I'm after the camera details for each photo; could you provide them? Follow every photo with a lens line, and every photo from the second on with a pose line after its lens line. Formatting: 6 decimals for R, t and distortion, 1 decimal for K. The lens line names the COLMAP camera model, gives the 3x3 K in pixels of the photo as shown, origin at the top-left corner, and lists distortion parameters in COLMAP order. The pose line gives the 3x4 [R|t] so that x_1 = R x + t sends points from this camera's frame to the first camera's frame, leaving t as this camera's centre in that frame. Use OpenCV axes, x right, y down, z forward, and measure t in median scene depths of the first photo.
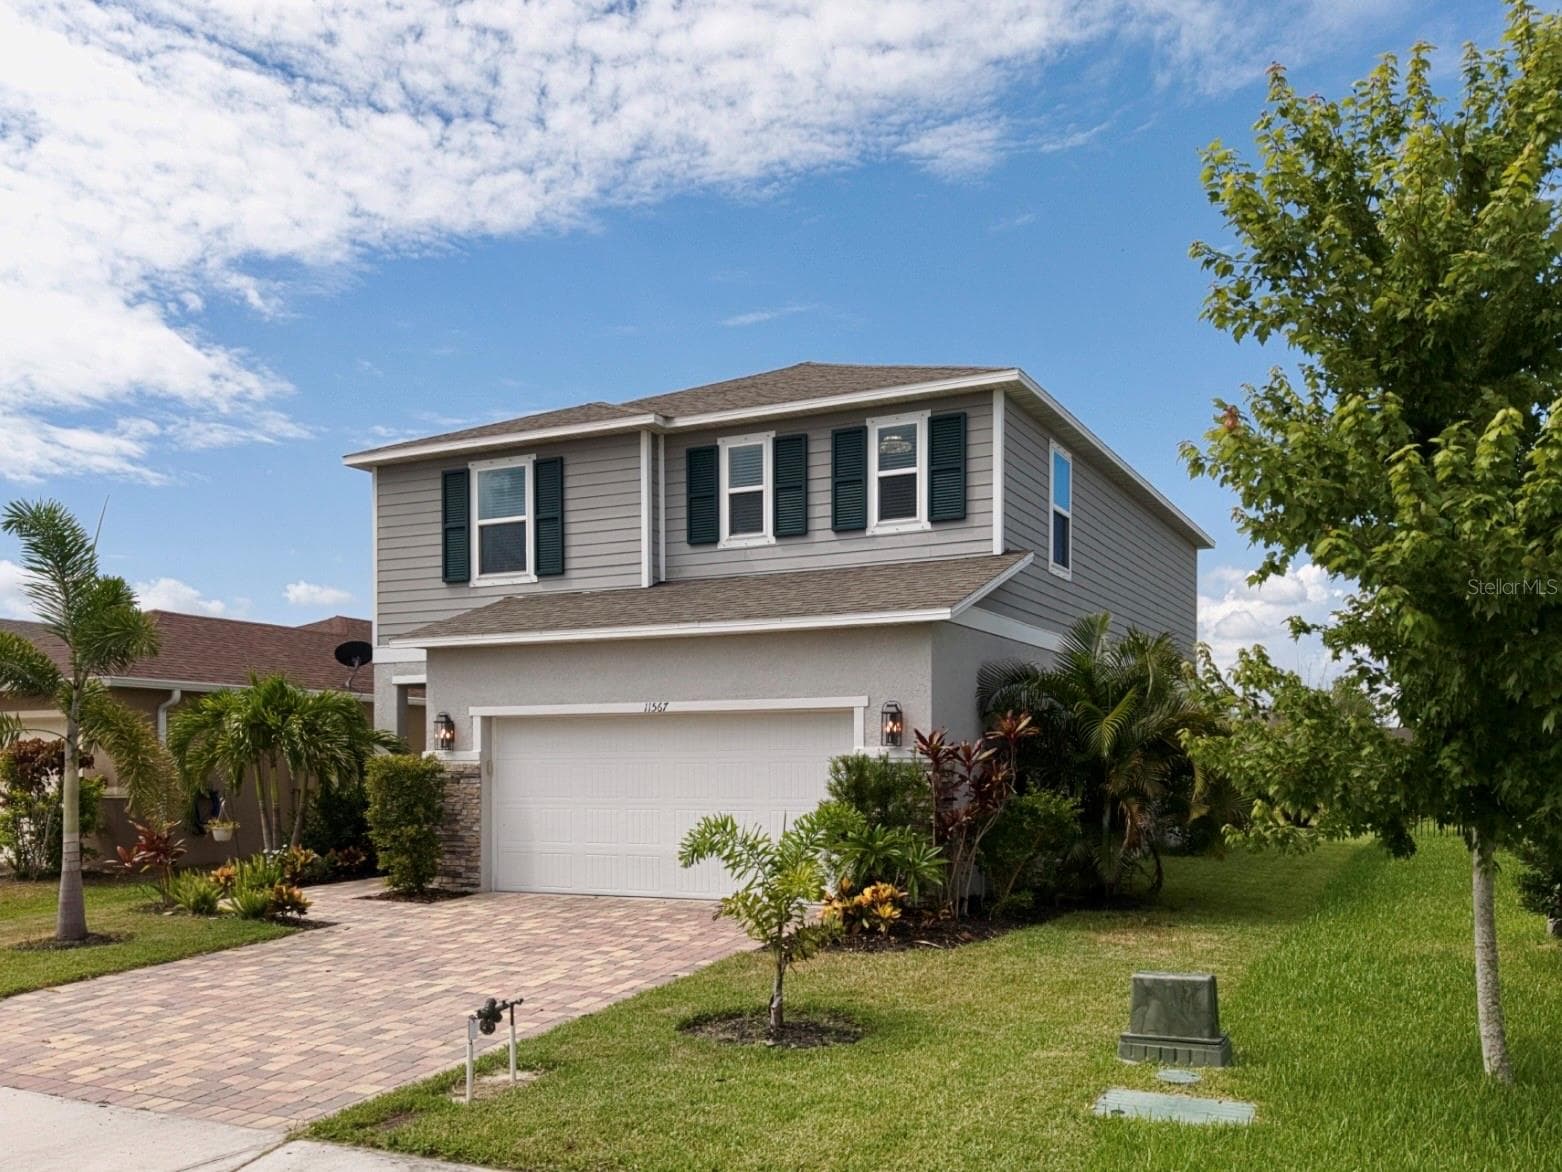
lens RADIAL K [[1358.8, 0, 761.2], [0, 1358.8, 829.7], [0, 0, 1]] dist [0.007790, -0.005989]
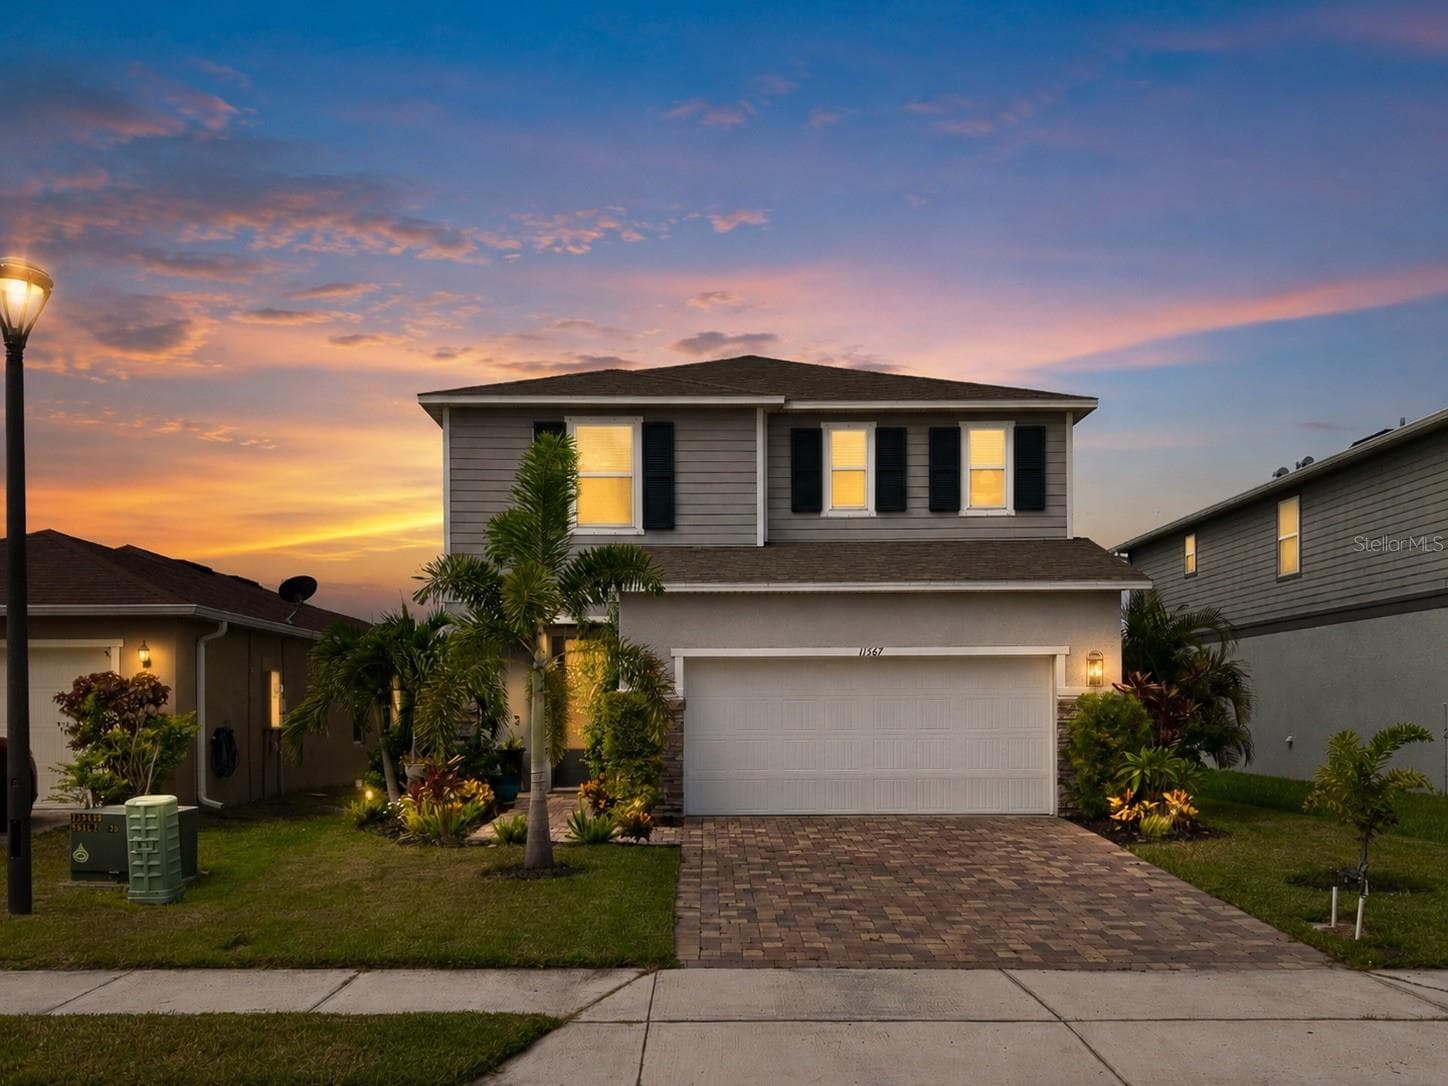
lens RADIAL K [[1259.6, 0, 705.7], [0, 1259.6, 769.0], [0, 0, 1]] dist [0.007790, -0.005989]
pose [[0.891482, -0.019565, 0.452634, -0.638707], [0.022307, 0.999751, -0.000723, 0.007521], [-0.452507, 0.010741, 0.891696, 0.090100]]
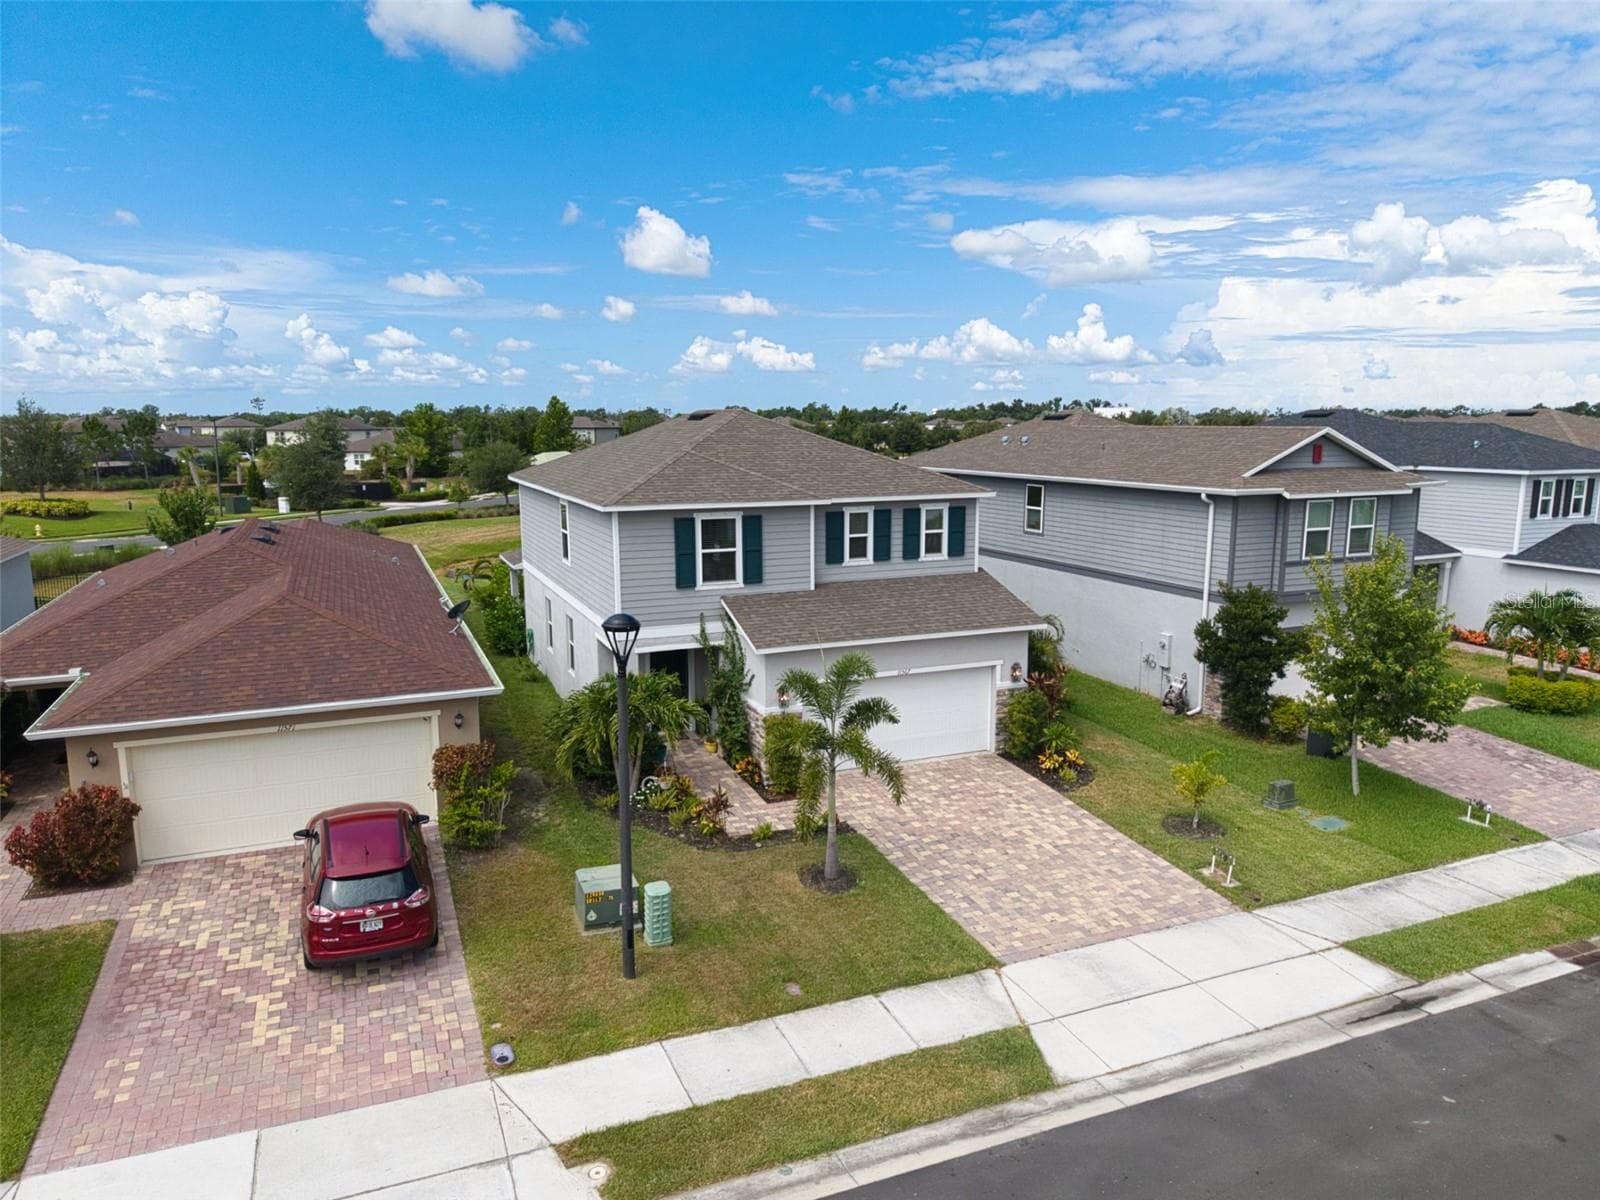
lens RADIAL K [[1072.9, 0, 797.3], [0, 1072.9, 615.4], [0, 0, 1]] dist [0.011575, 0.001296]
pose [[0.647073, -0.139996, 0.749465, -1.230632], [0.033033, 0.987222, 0.155888, -0.386843], [-0.761712, -0.076114, 0.643429, 0.104826]]
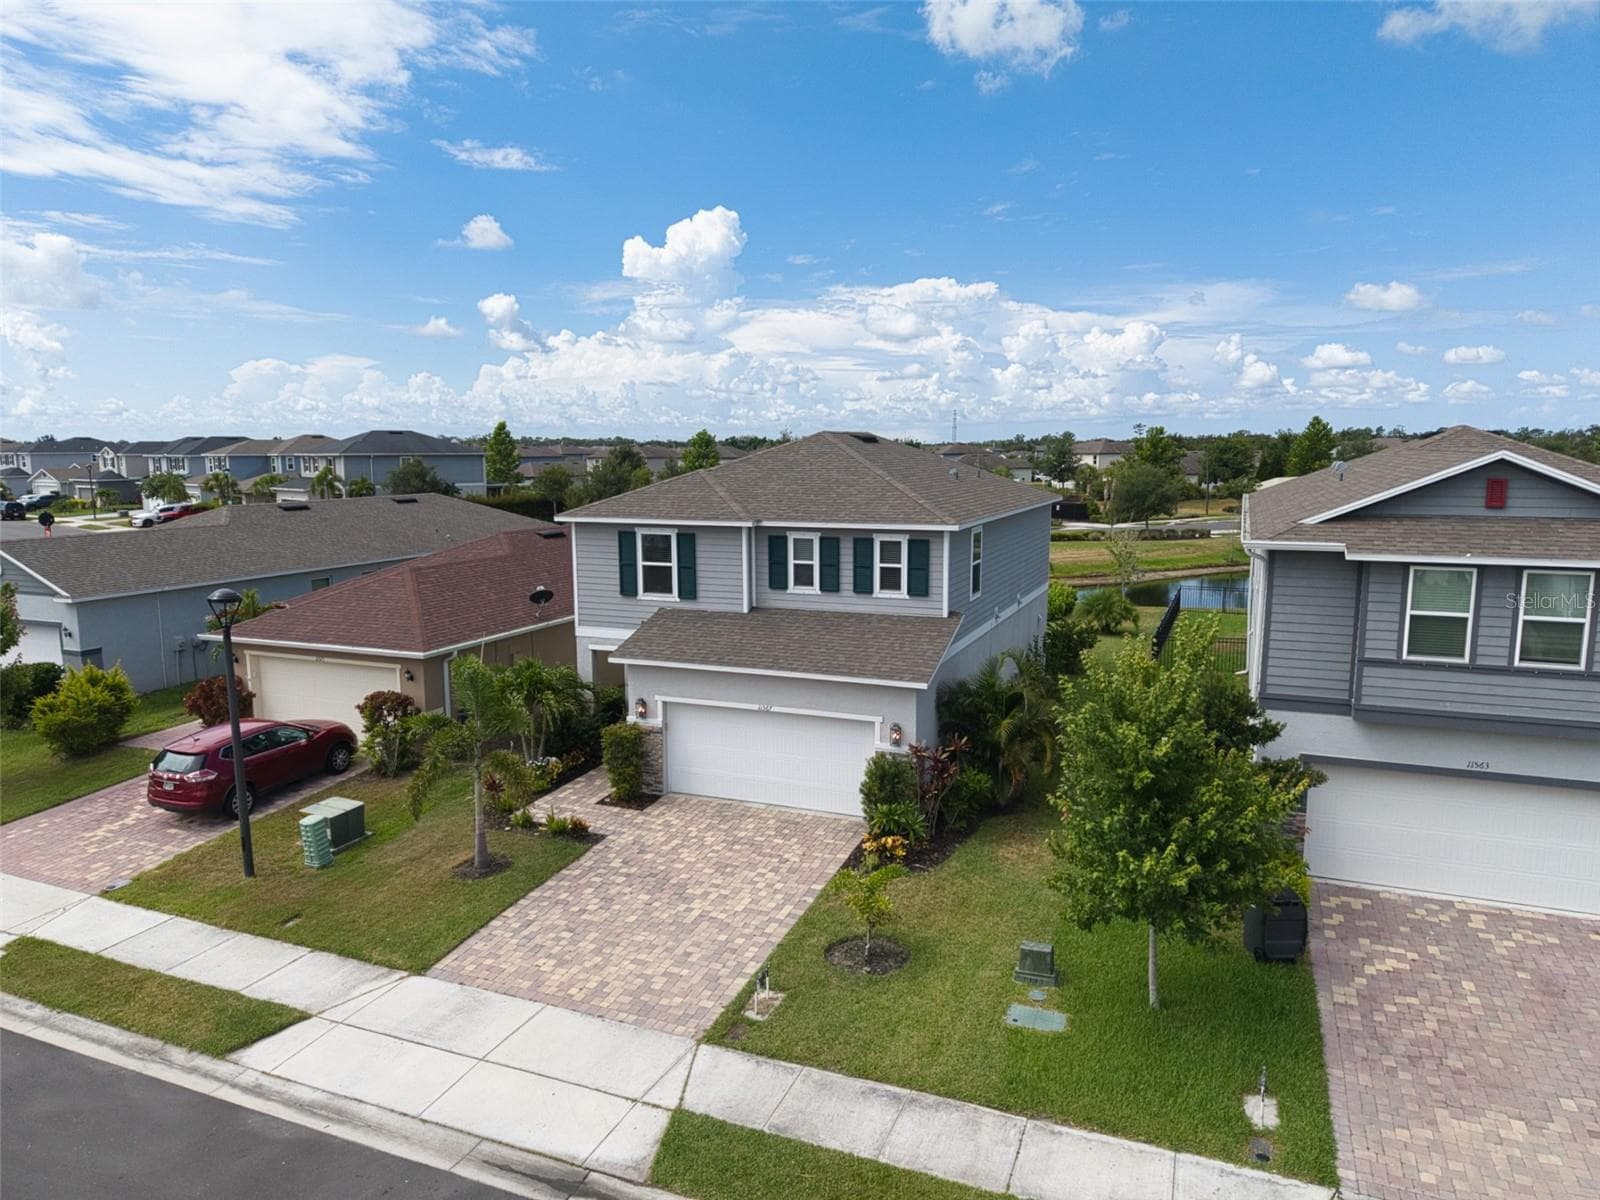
lens RADIAL K [[1073.5, 0, 789.0], [0, 1073.5, 604.6], [0, 0, 1]] dist [0.006896, -0.002249]
pose [[0.997383, -0.016133, 0.070473, -0.133987], [0.008450, 0.994117, 0.107982, -0.357871], [-0.071800, -0.107104, 0.991652, -0.410567]]
